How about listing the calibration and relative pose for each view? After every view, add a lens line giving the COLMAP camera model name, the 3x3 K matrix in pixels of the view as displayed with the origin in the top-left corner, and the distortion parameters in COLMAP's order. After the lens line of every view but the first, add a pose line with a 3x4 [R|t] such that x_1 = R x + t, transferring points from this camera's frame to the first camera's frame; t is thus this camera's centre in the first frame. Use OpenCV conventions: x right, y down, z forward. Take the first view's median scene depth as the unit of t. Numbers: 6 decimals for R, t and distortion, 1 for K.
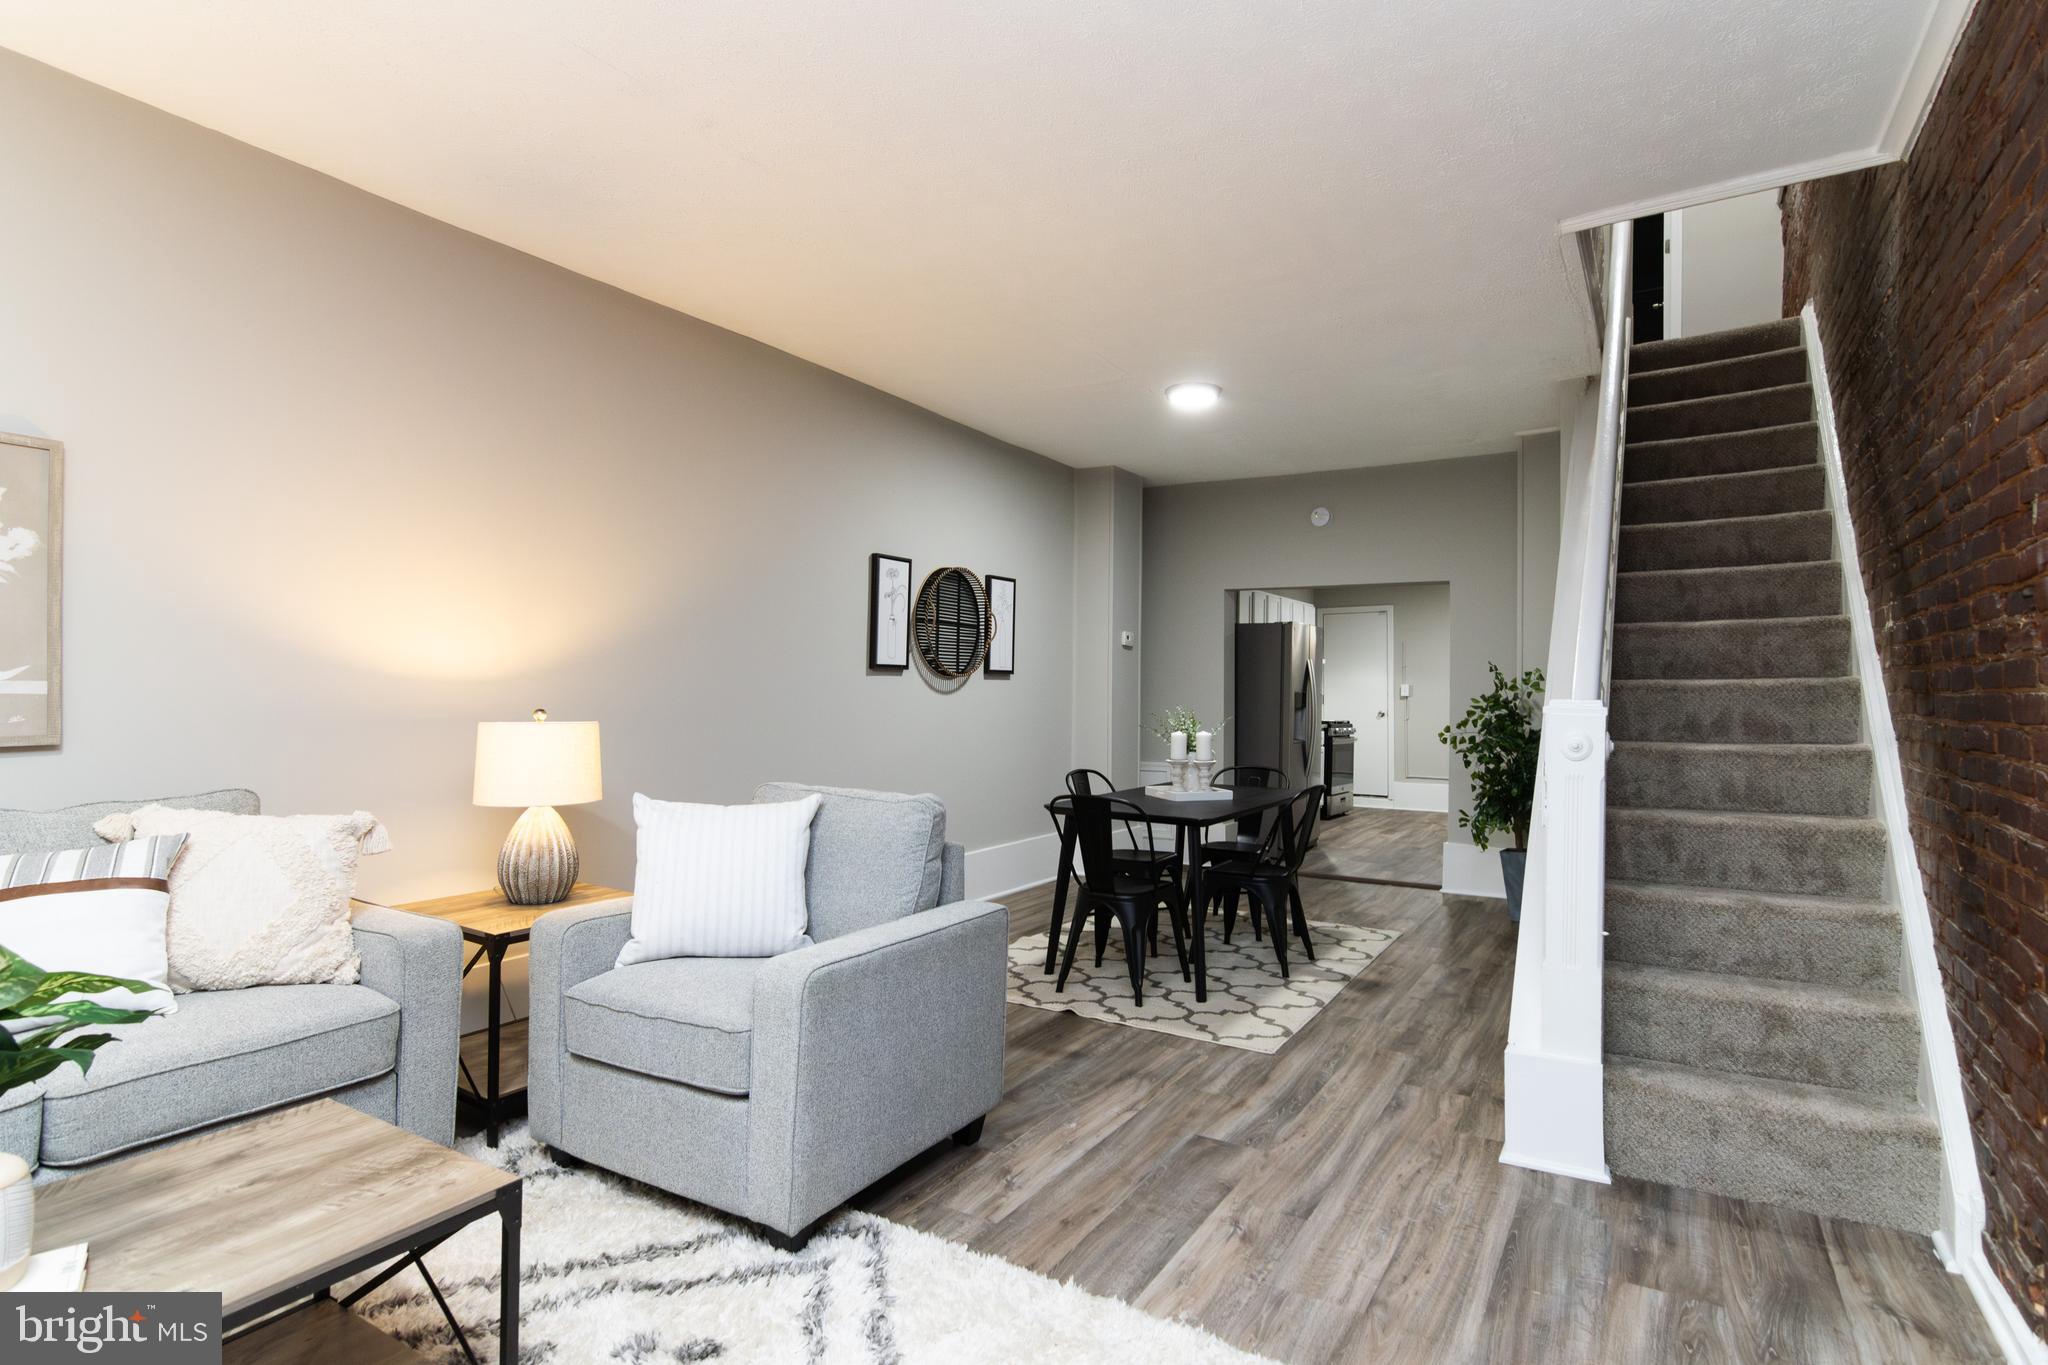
lens RADIAL K [[1052.2, 0, 1020.9], [0, 1052.2, 680.1], [0, 0, 1]] dist [-0.006081, 0.004495]
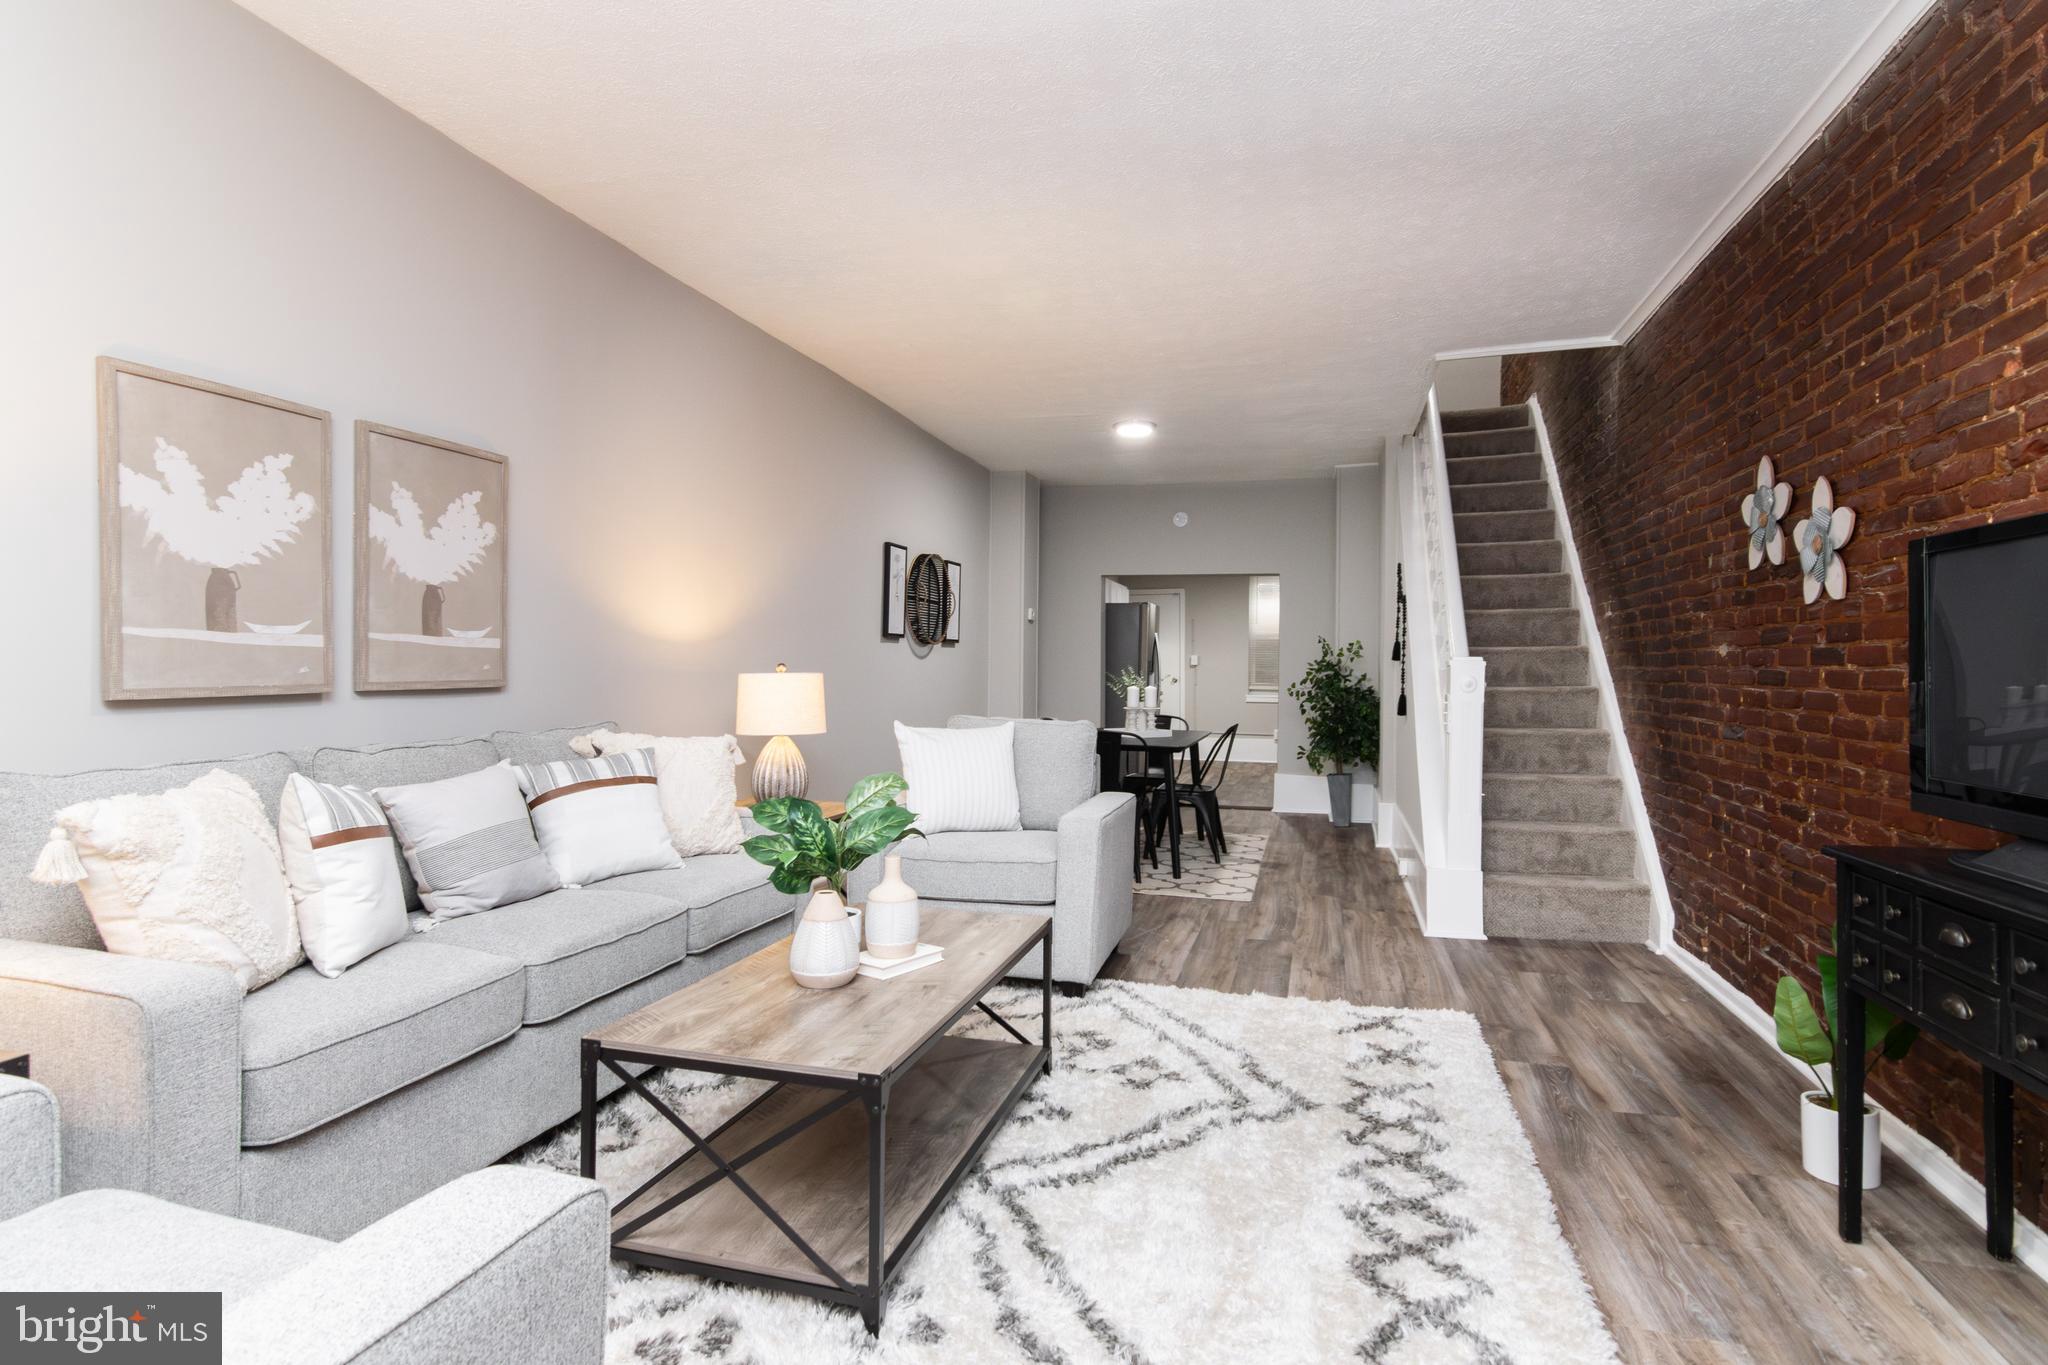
lens RADIAL K [[1052.2, 0, 1033.1], [0, 1052.2, 672.4], [0, 0, 1]] dist [-0.006081, 0.004495]
pose [[0.960866, -0.001592, 0.277010, -0.551520], [-0.003071, 0.999861, 0.016397, 0.017126], [-0.276998, -0.016606, 0.960727, -0.383720]]
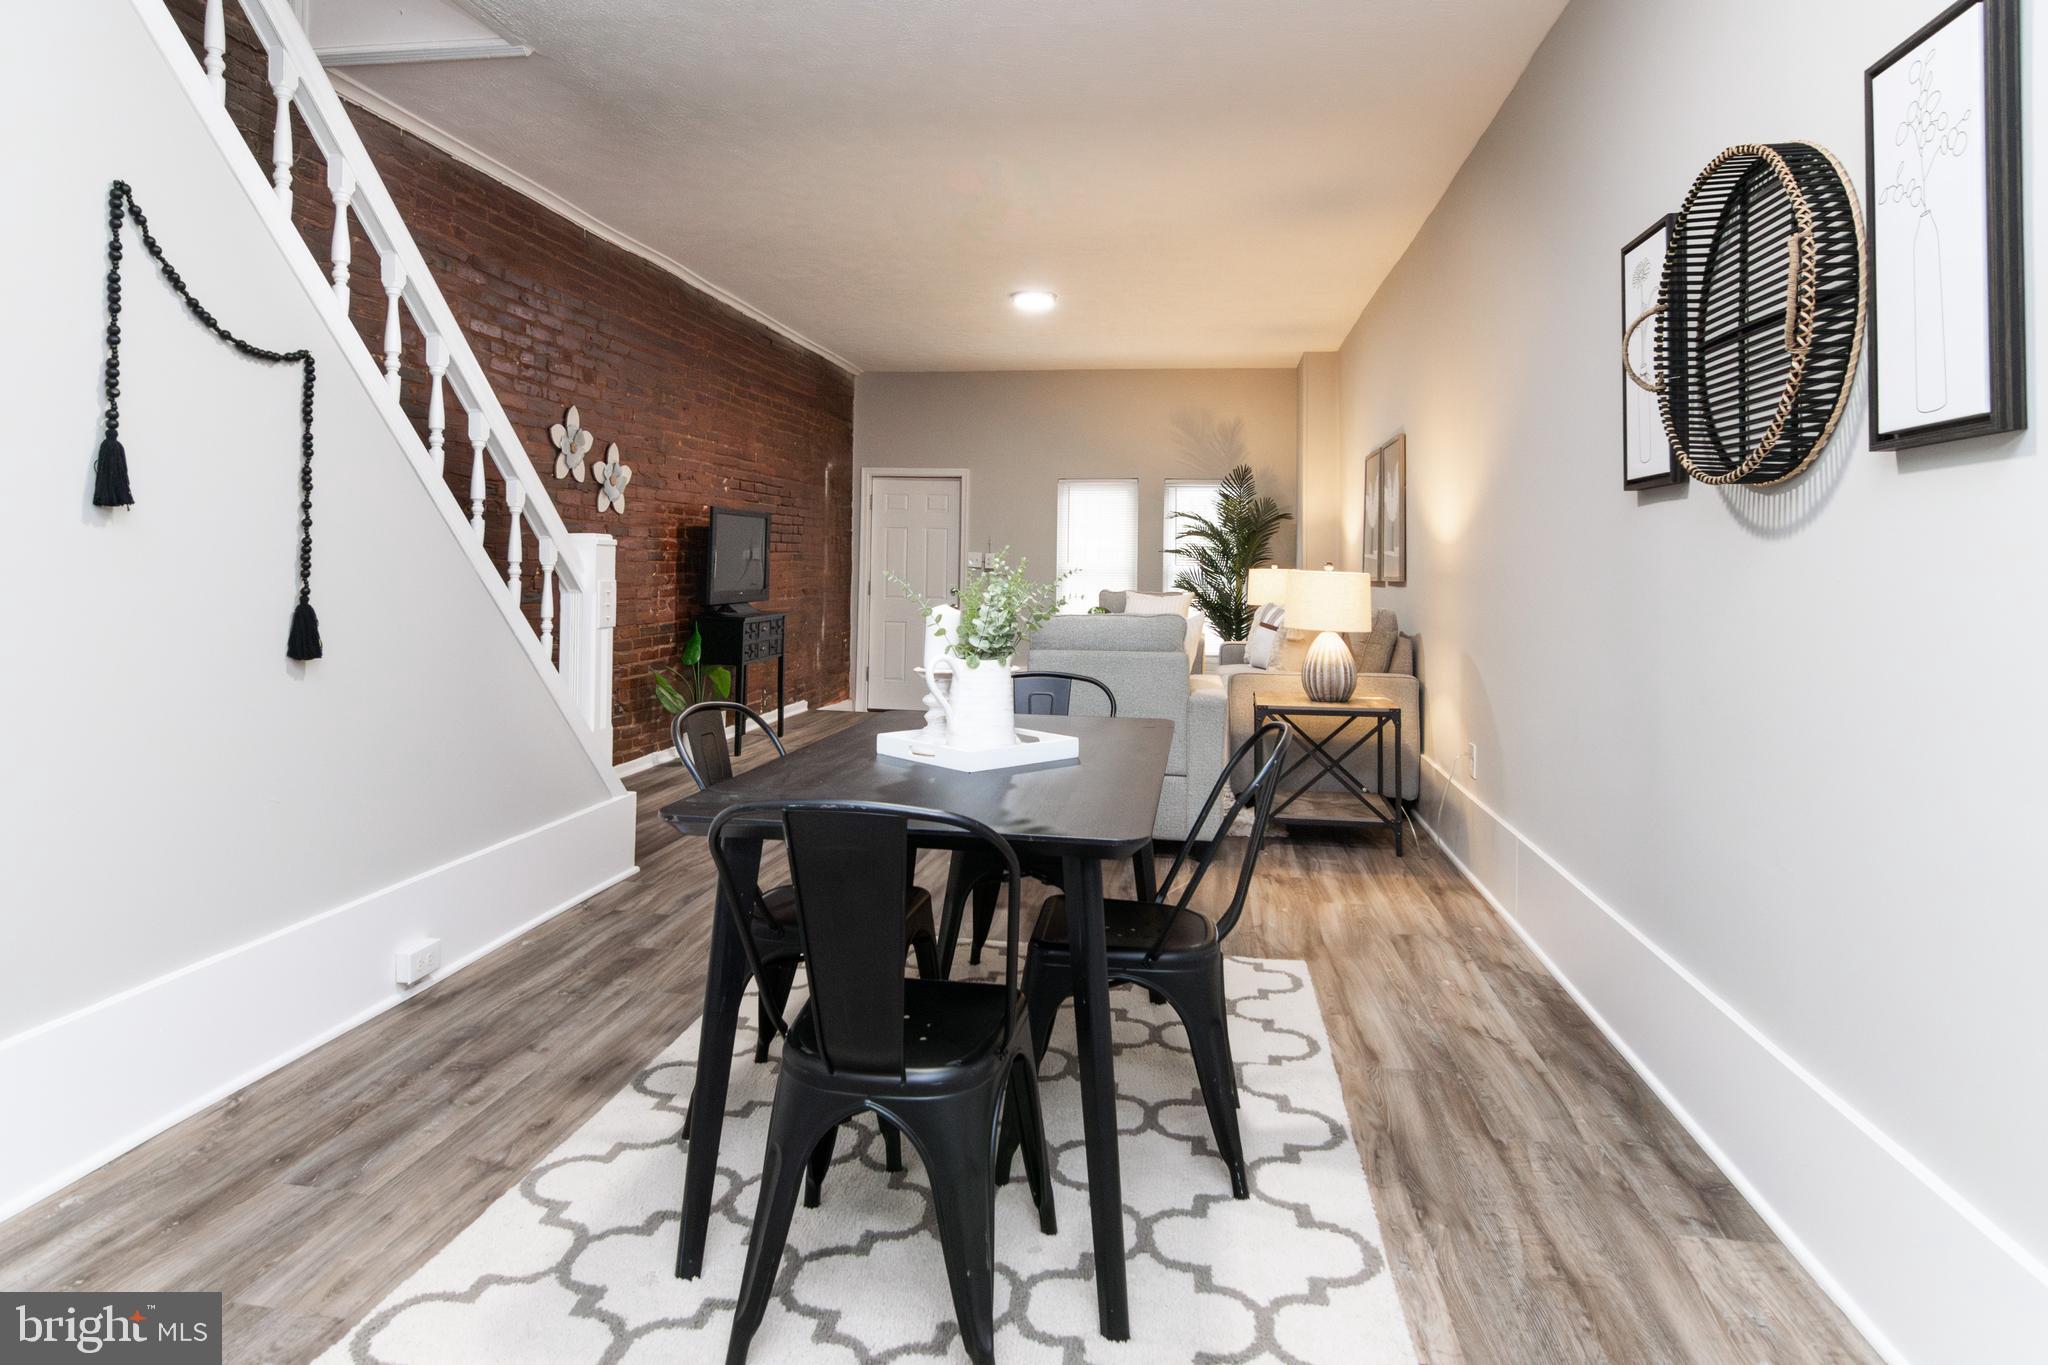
lens RADIAL K [[1173.2, 0, 984.5], [0, 1173.2, 554.3], [0, 0, 1]] dist [-0.001920, 0.001363]
pose [[-0.932612, -0.025686, -0.359966, 0.558638], [-0.020144, 0.999614, -0.019139, 0.059693], [0.360319, -0.010598, -0.932769, 2.430964]]
